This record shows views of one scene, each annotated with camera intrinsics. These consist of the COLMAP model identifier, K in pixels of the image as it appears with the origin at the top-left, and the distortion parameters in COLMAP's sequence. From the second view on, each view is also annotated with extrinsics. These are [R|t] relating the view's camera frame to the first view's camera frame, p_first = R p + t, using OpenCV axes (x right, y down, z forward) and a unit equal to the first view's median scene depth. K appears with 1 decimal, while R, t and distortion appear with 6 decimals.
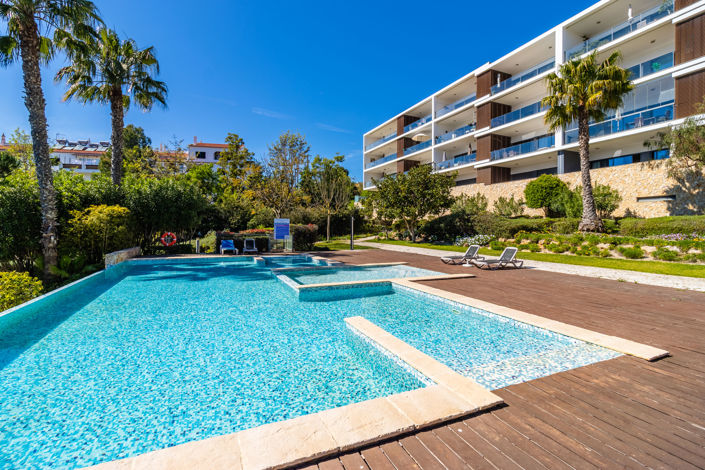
lens RADIAL K [[325.3, 0, 351.1], [0, 325.3, 223.8], [0, 0, 1]] dist [0.000921, 0.000136]
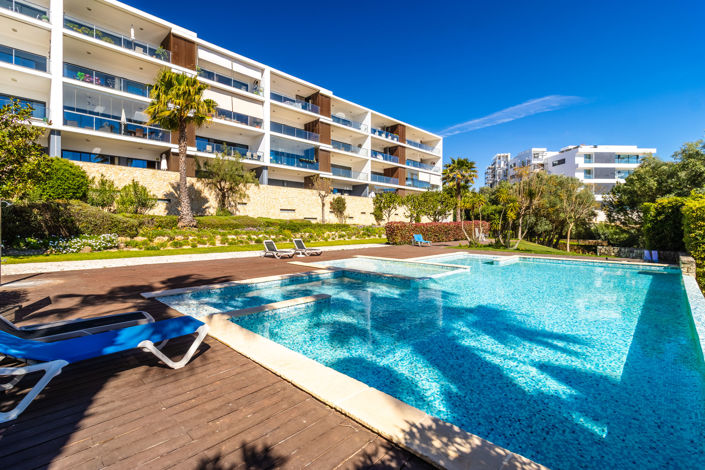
lens RADIAL K [[325.3, 0, 351.1], [0, 325.3, 223.8], [0, 0, 1]] dist [0.000921, 0.000136]
pose [[-0.390567, -0.006146, 0.920554, -0.524899], [-0.007684, 0.999965, 0.003416, 0.004103], [-0.920542, -0.005739, -0.390600, 0.814776]]
